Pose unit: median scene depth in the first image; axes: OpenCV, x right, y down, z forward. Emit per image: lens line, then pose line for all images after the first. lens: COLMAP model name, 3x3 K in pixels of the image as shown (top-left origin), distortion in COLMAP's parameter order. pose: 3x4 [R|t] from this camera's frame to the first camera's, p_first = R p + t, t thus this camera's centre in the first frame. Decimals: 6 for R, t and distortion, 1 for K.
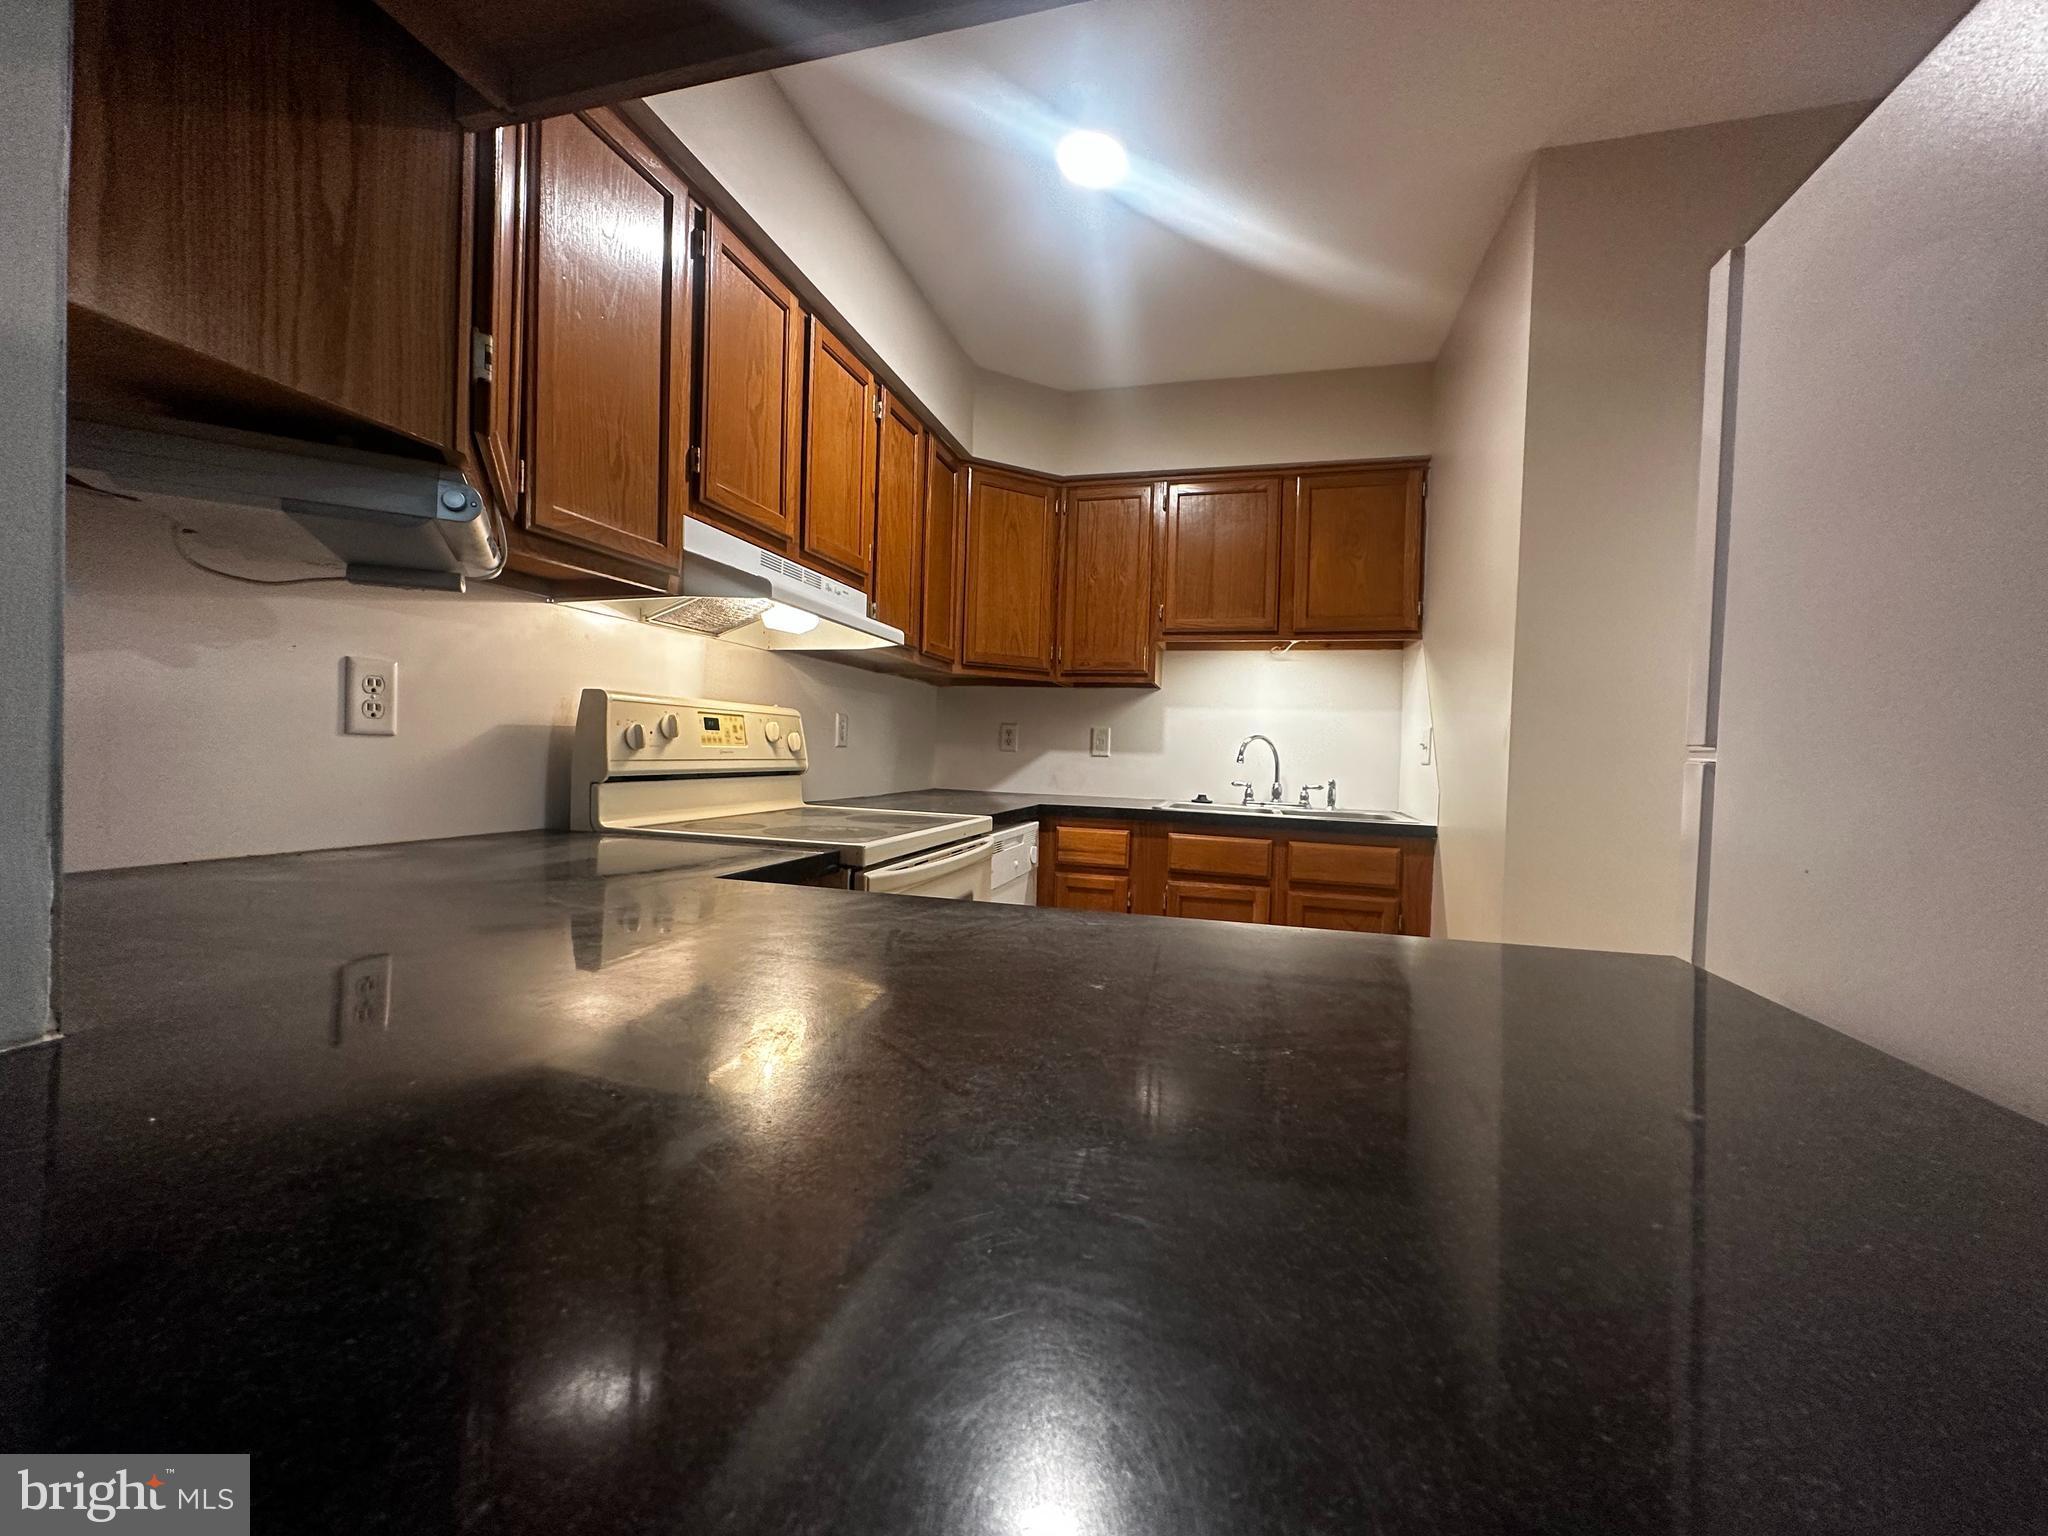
lens RADIAL K [[813.3, 0, 1022.6], [0, 813.3, 774.6], [0, 0, 1]] dist [-0.001910, -0.000215]
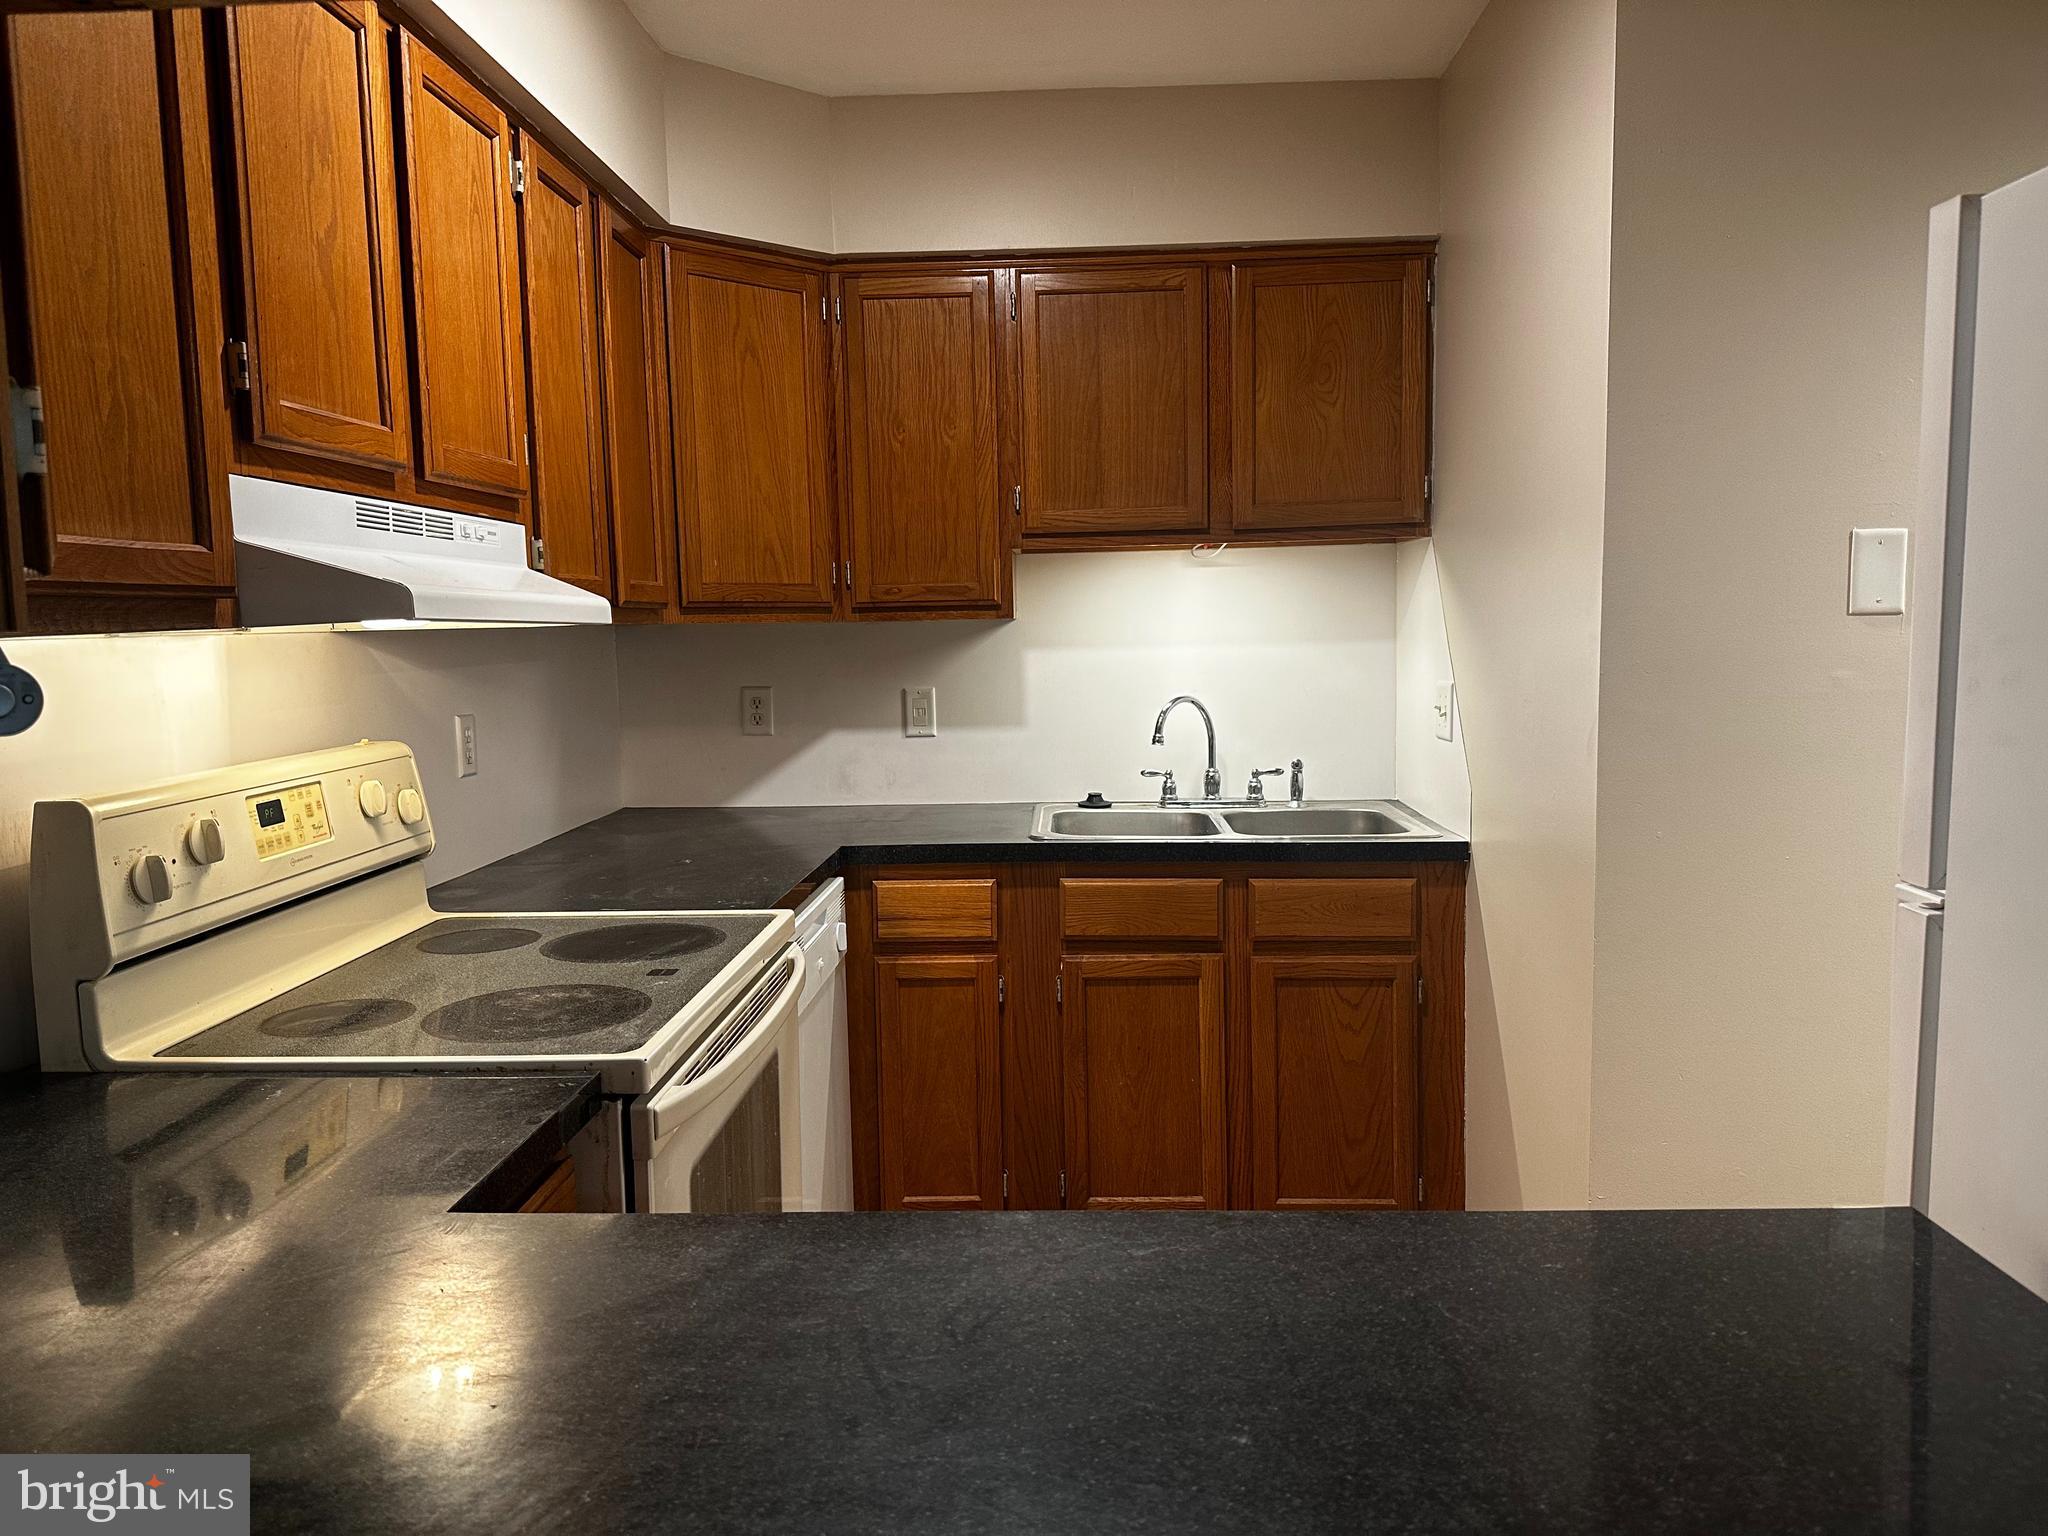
lens RADIAL K [[1434.6, 0, 1031.8], [0, 1434.6, 786.2], [0, 0, 1]] dist [0.064322, -0.083347]
pose [[0.971785, -0.074542, 0.223779, -0.074696], [0.054642, 0.994086, 0.093850, -0.098460], [-0.229451, -0.078974, 0.970111, -0.028667]]
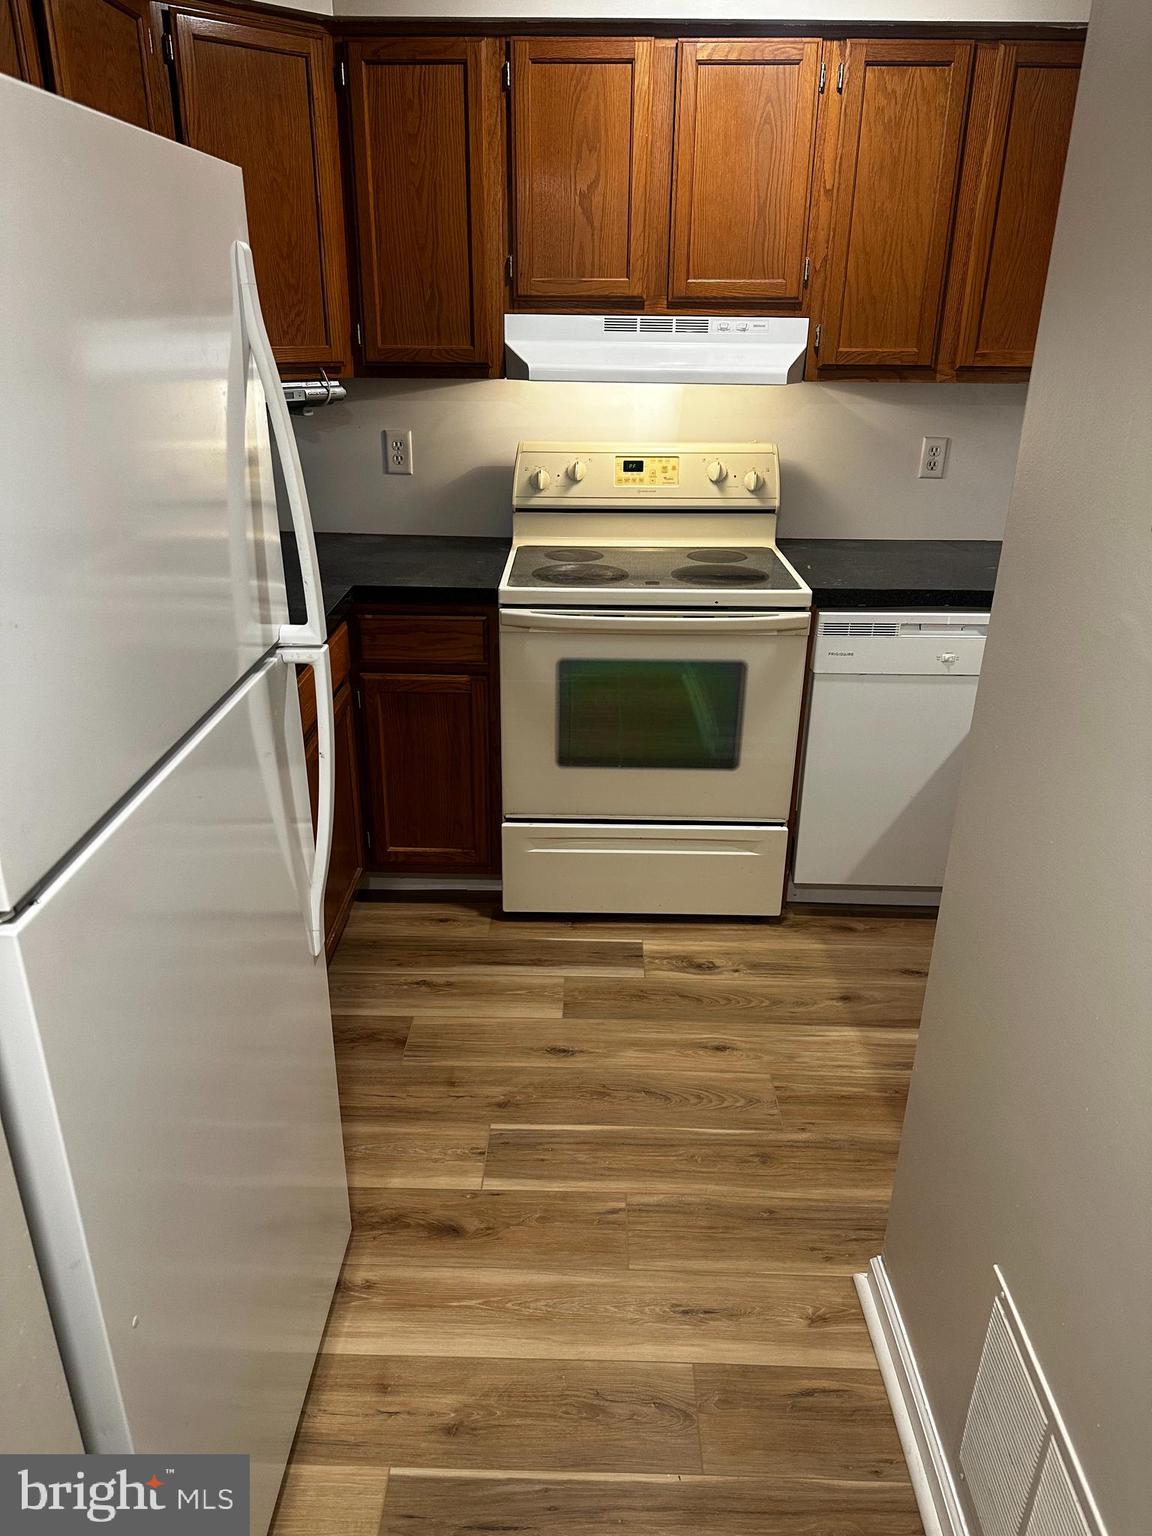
lens RADIAL K [[1076.0, 0, 570.6], [0, 1076.0, 776.5], [0, 0, 1]] dist [0.064322, -0.083347]
pose [[0.256997, 0.354101, -0.899202, 0.817456], [-0.028728, 0.932842, 0.359138, -0.141421], [0.965985, -0.066465, 0.249911, 0.336766]]
